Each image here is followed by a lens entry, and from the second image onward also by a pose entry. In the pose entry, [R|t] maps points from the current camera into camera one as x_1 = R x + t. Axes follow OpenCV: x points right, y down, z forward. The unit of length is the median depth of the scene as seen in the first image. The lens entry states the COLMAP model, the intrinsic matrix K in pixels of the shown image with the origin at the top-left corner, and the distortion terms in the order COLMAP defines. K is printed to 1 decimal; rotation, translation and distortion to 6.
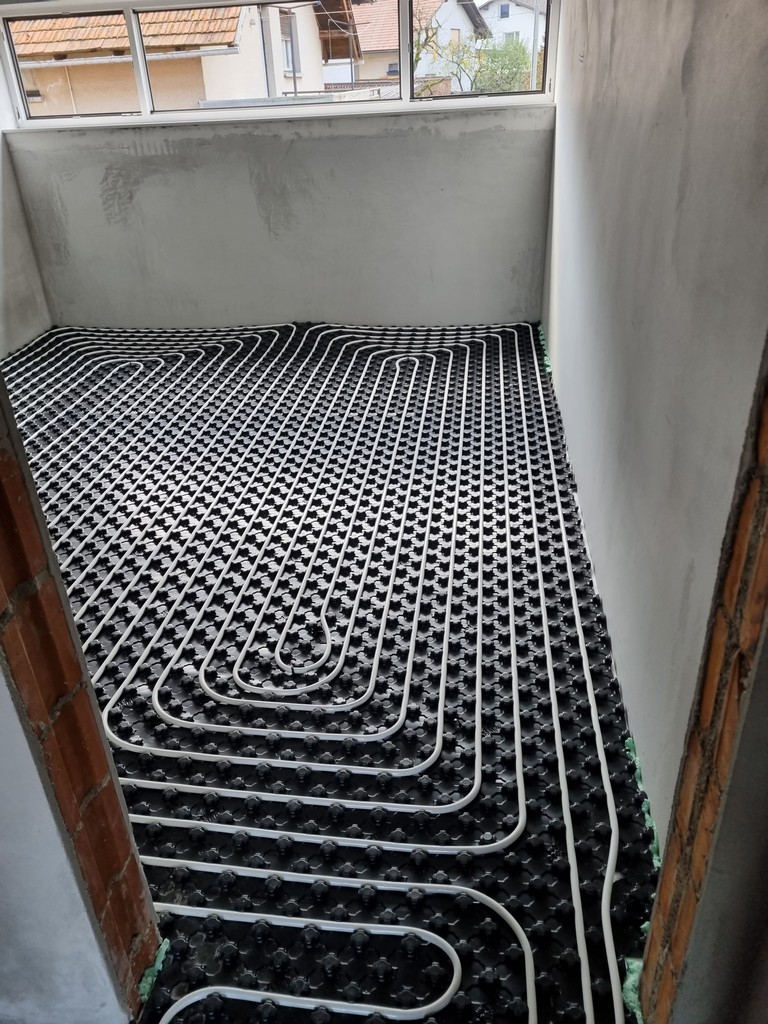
lens RADIAL K [[765.5, 0, 388.5], [0, 765.5, 513.9], [0, 0, 1]] dist [0.041924, -0.037481]
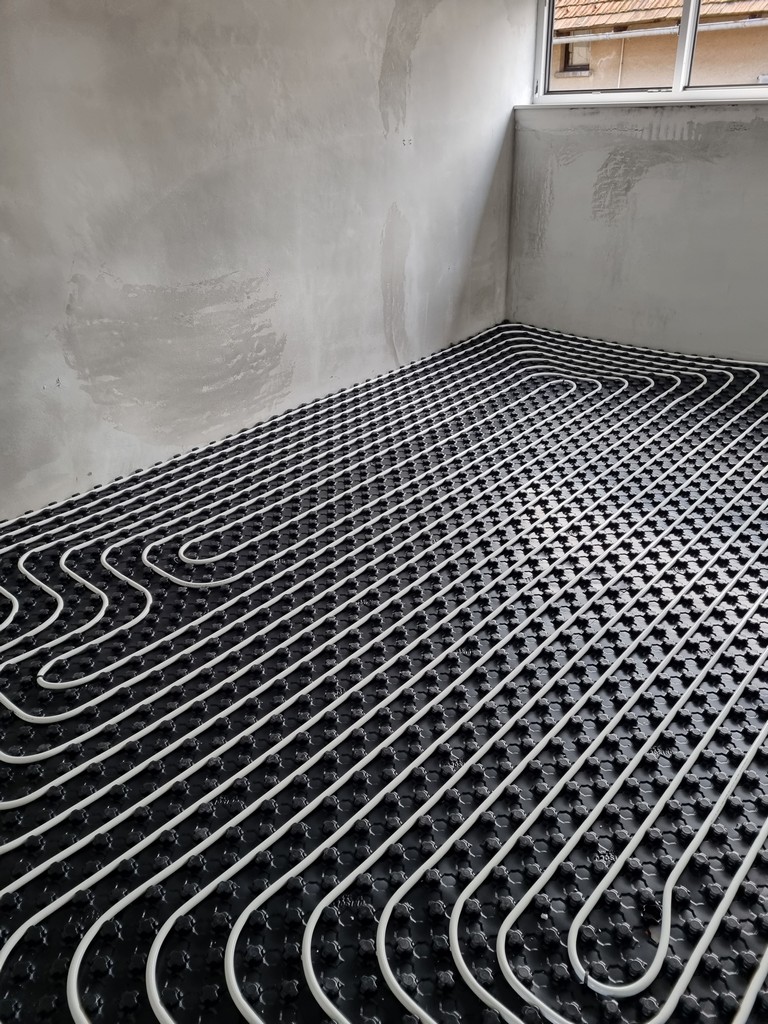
lens RADIAL K [[765.5, 0, 383.6], [0, 765.5, 516.0], [0, 0, 1]] dist [0.041924, -0.037481]
pose [[0.816270, 0.292396, -0.498205, -0.023563], [-0.279085, 0.954719, 0.103065, -0.077898], [0.505782, 0.054912, 0.860912, 0.150345]]
